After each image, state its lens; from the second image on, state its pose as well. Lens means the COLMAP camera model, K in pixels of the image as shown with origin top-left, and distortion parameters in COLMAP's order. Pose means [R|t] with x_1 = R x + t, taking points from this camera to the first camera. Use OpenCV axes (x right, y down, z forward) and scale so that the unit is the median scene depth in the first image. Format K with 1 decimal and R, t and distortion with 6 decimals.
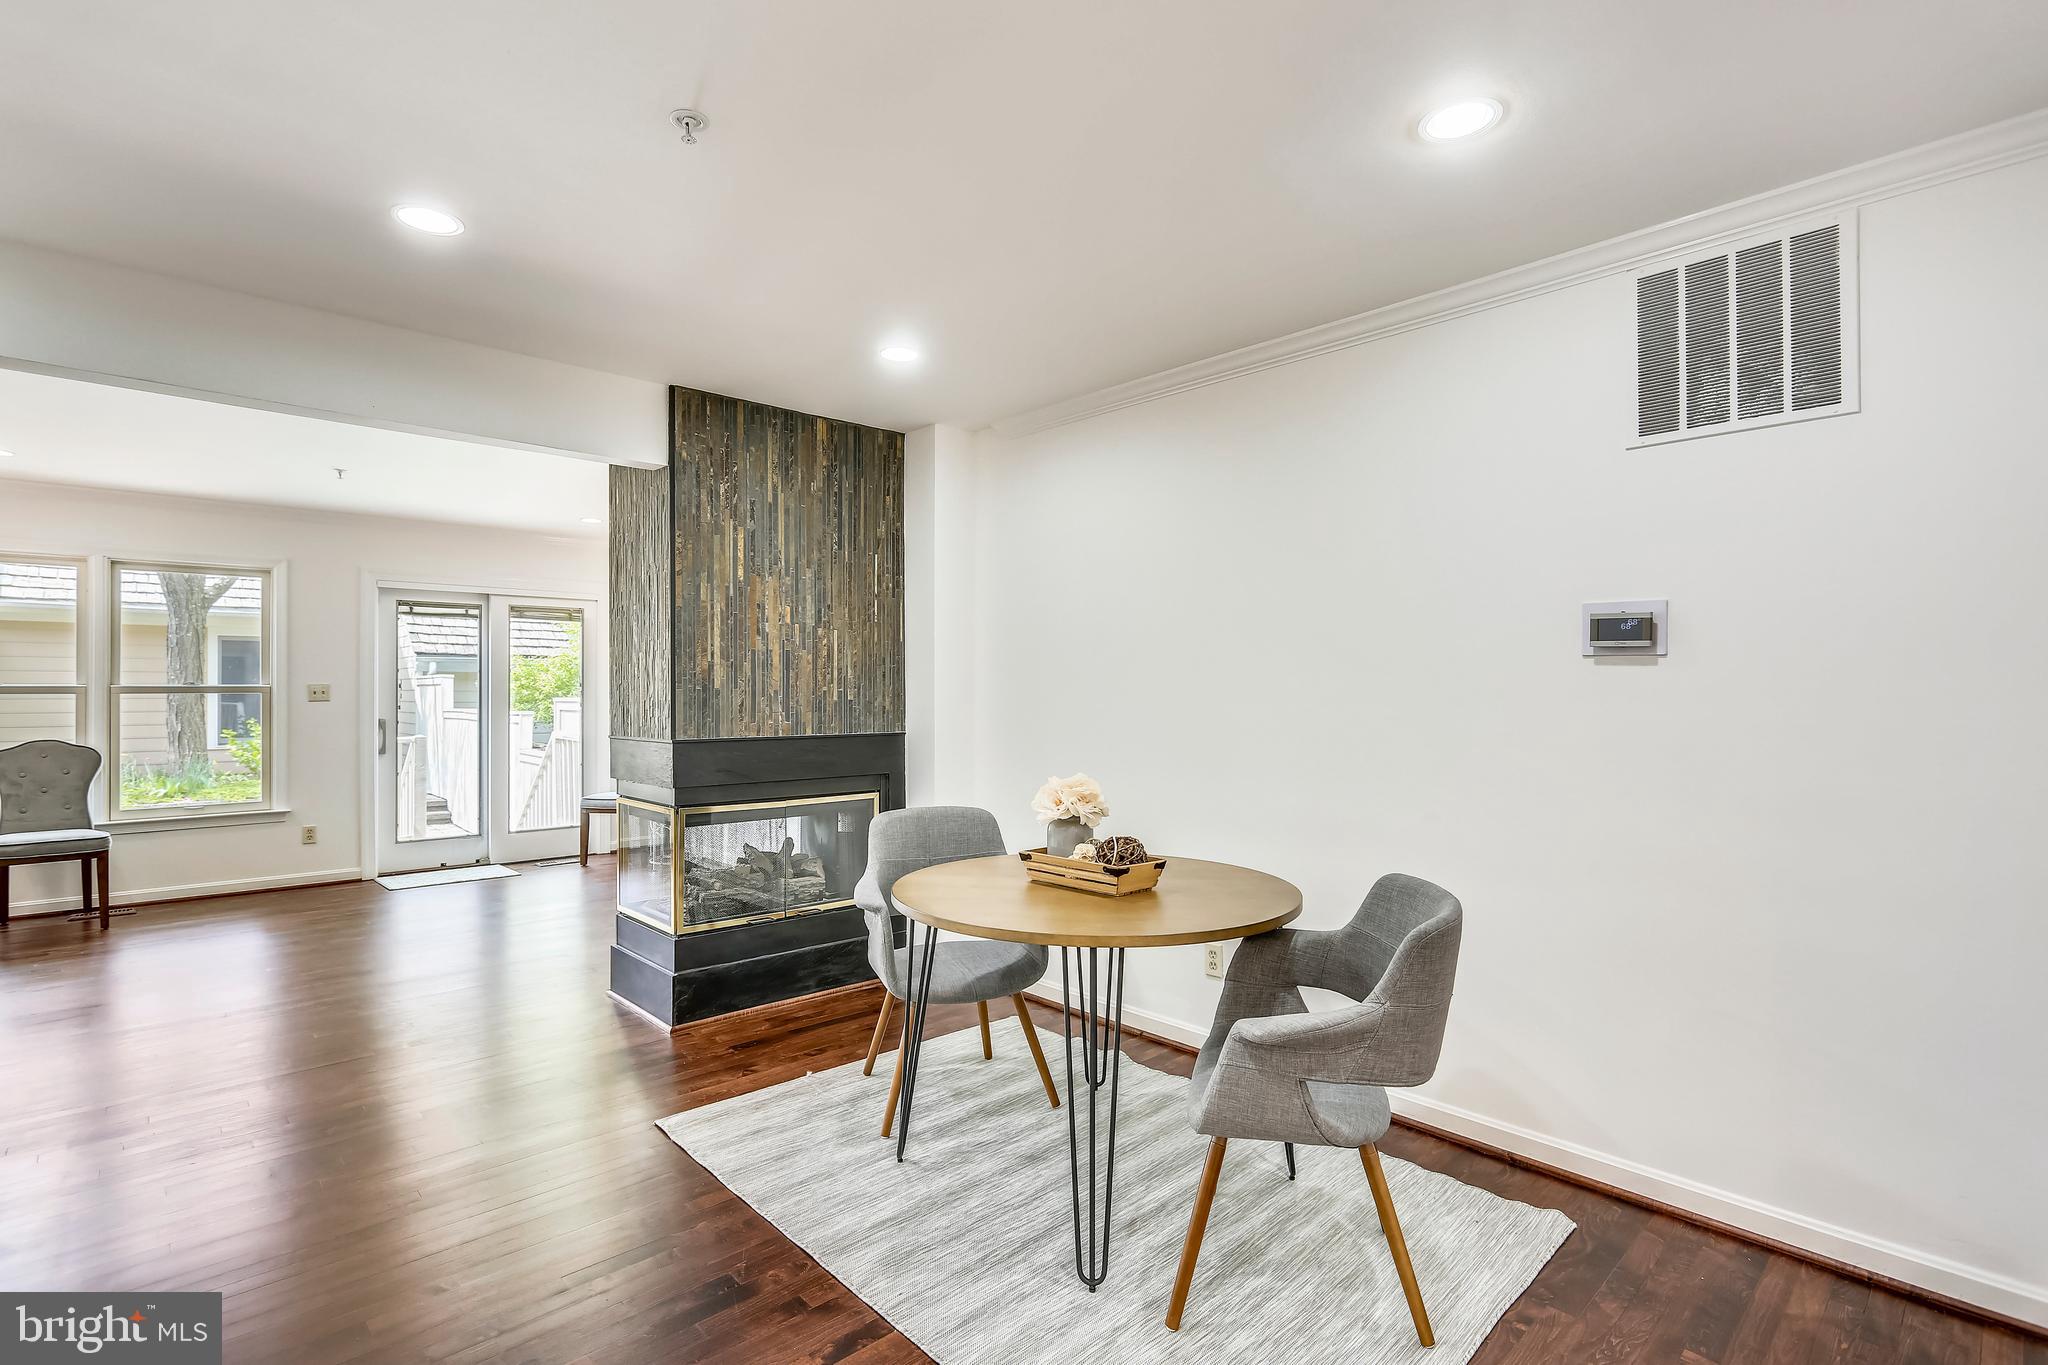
lens RADIAL K [[984.9, 0, 1016.1], [0, 984.9, 687.3], [0, 0, 1]] dist [-0.009122, 0.006464]
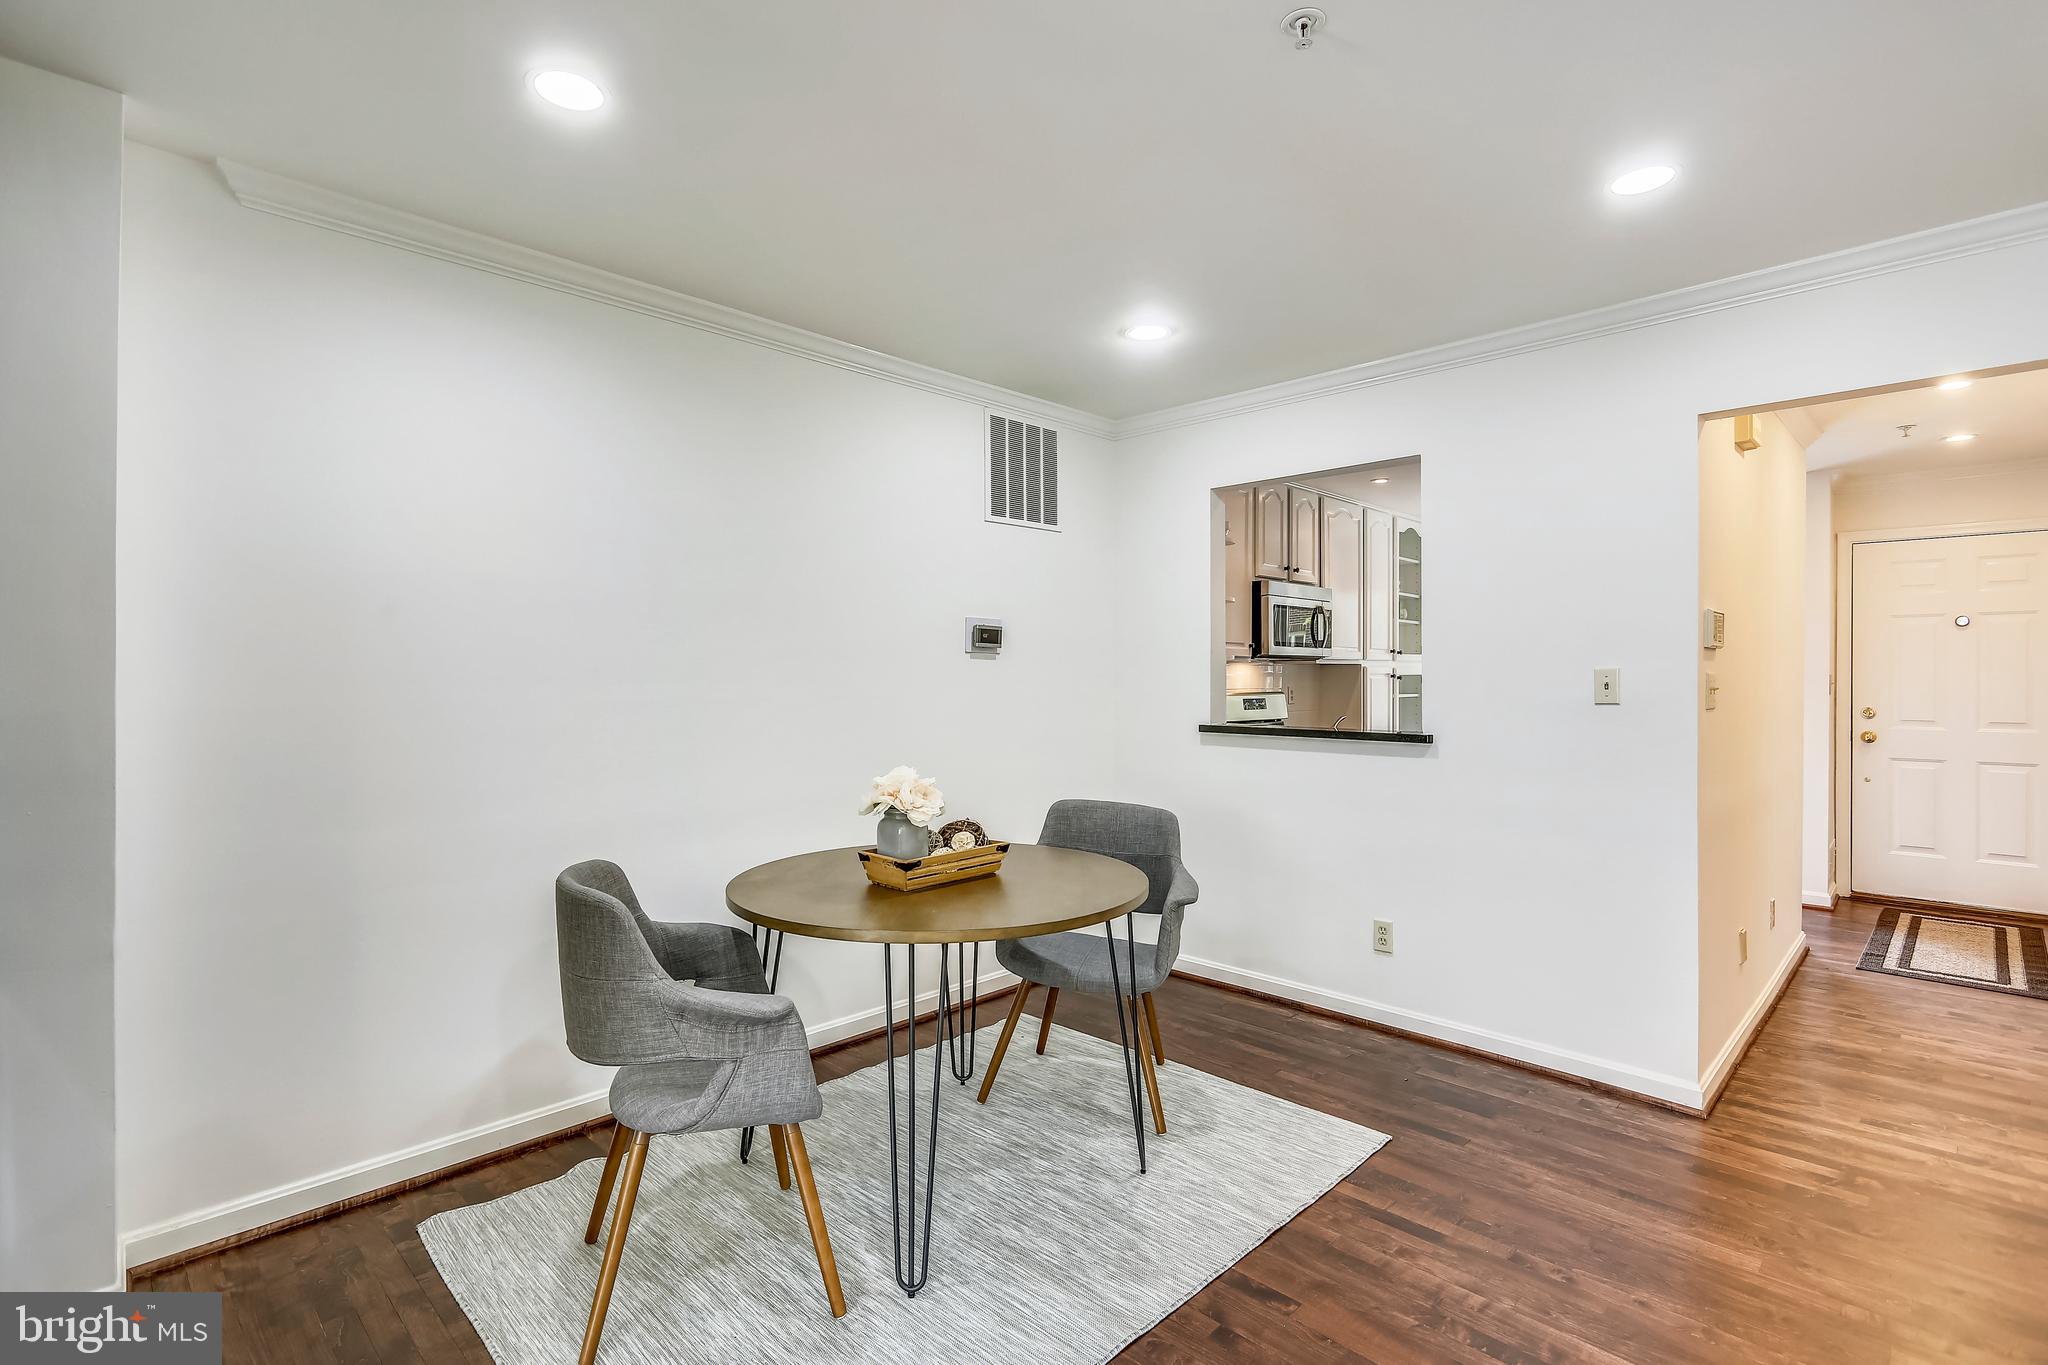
lens RADIAL K [[984.9, 0, 1023.6], [0, 984.9, 679.9], [0, 0, 1]] dist [-0.009122, 0.006464]
pose [[-0.053713, -0.006097, 0.998538, -0.932117], [-0.006085, 0.999965, 0.005778, 0.000383], [-0.998538, -0.005765, -0.053748, 1.011109]]
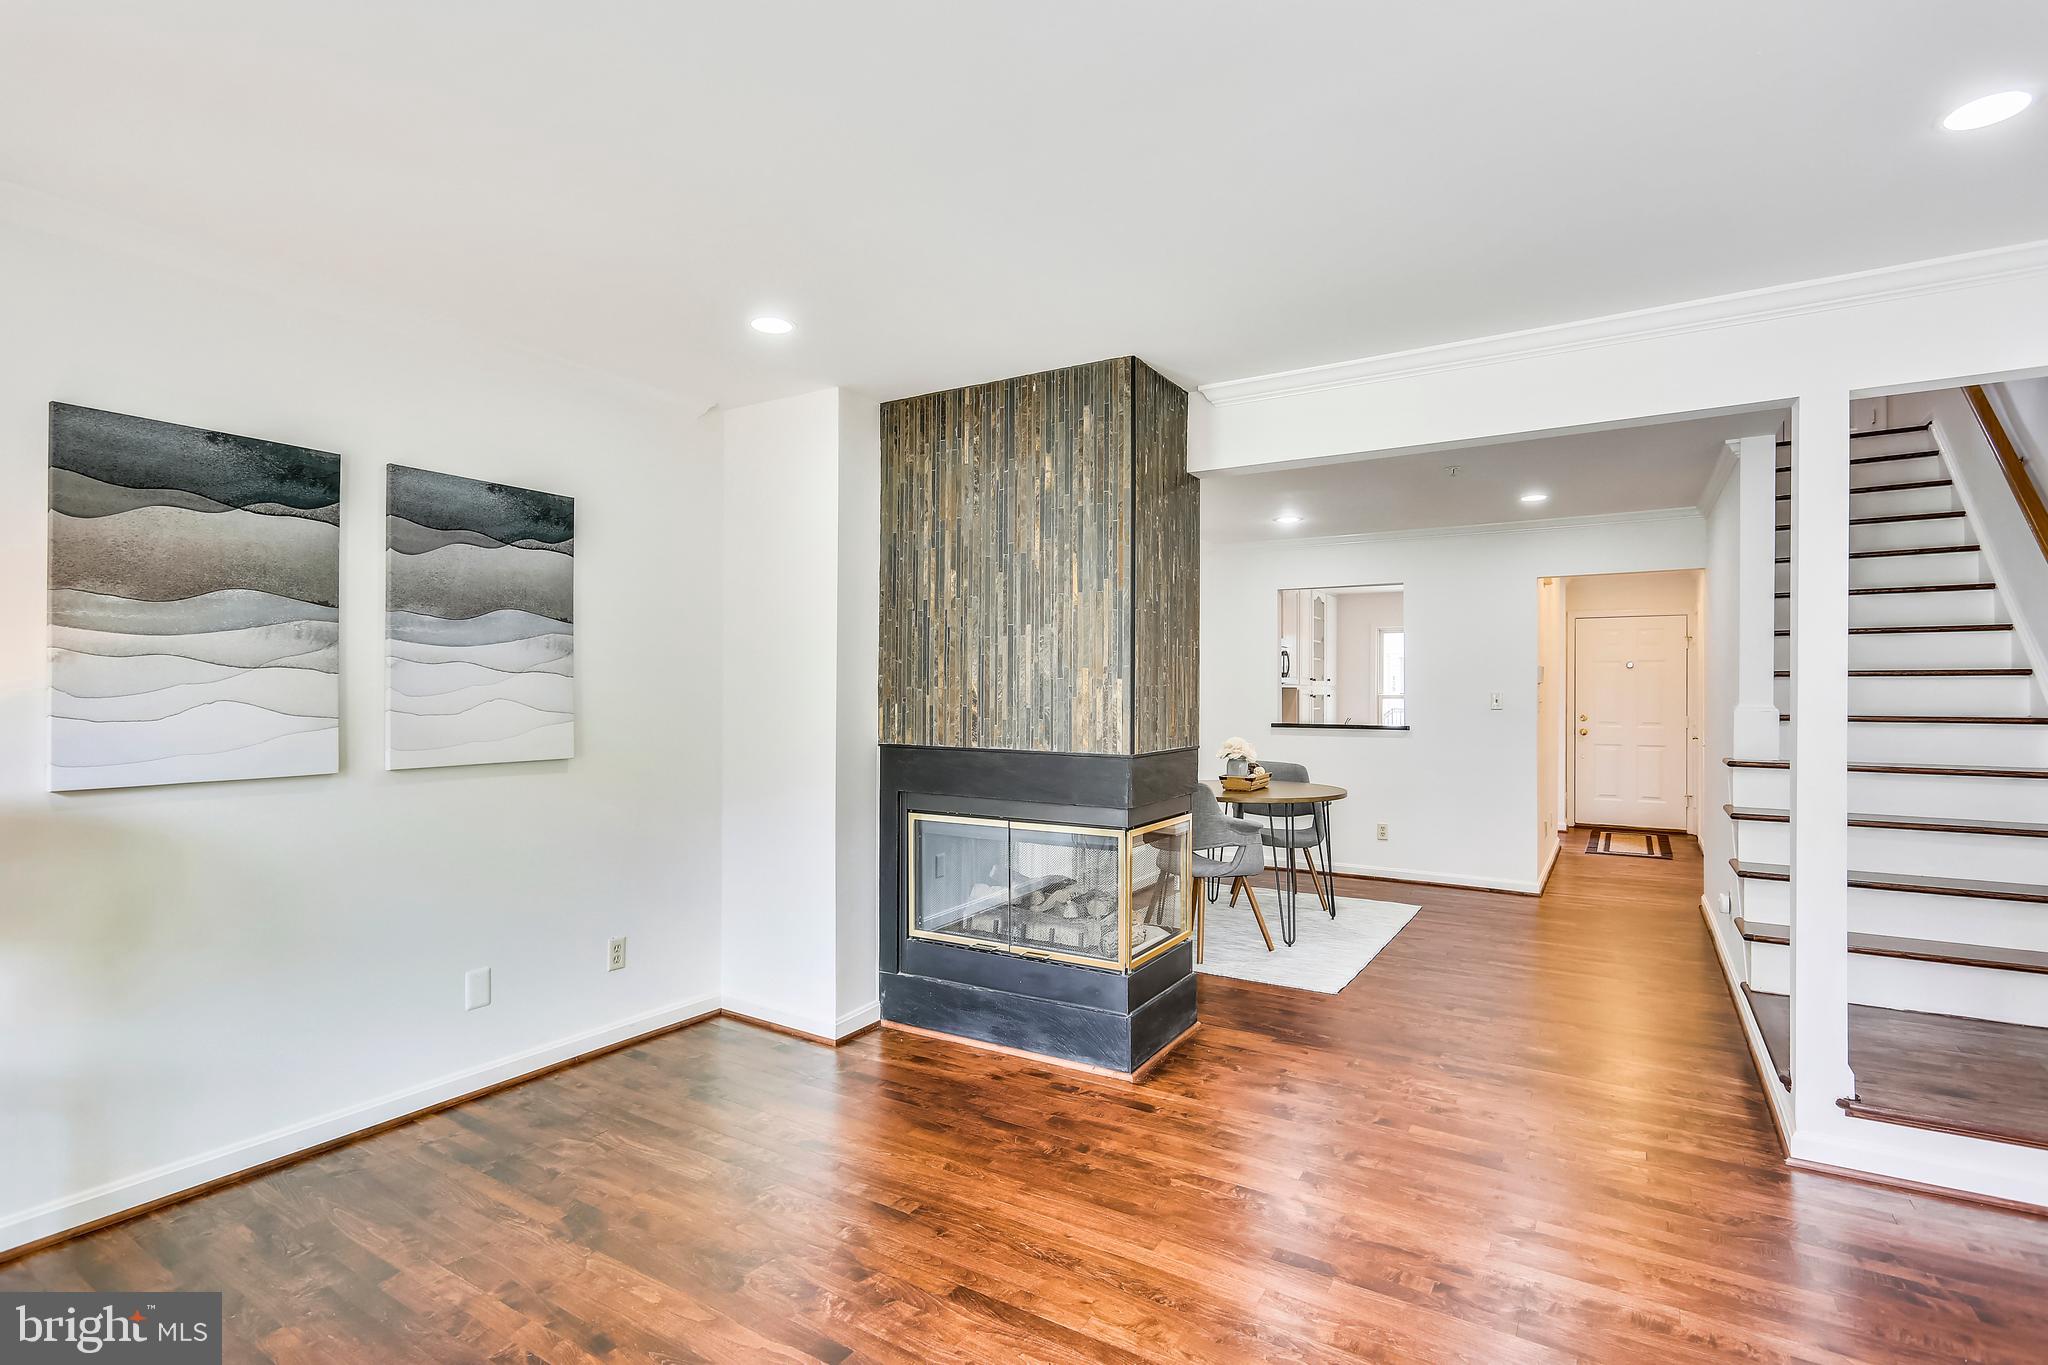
lens RADIAL K [[984.9, 0, 1030.6], [0, 984.9, 686.5], [0, 0, 1]] dist [-0.009122, 0.006464]
pose [[-0.275603, 0.004155, 0.961262, -1.356360], [-0.006766, 0.999957, -0.006262, -0.001512], [-0.961248, -0.008230, -0.275564, 1.491370]]
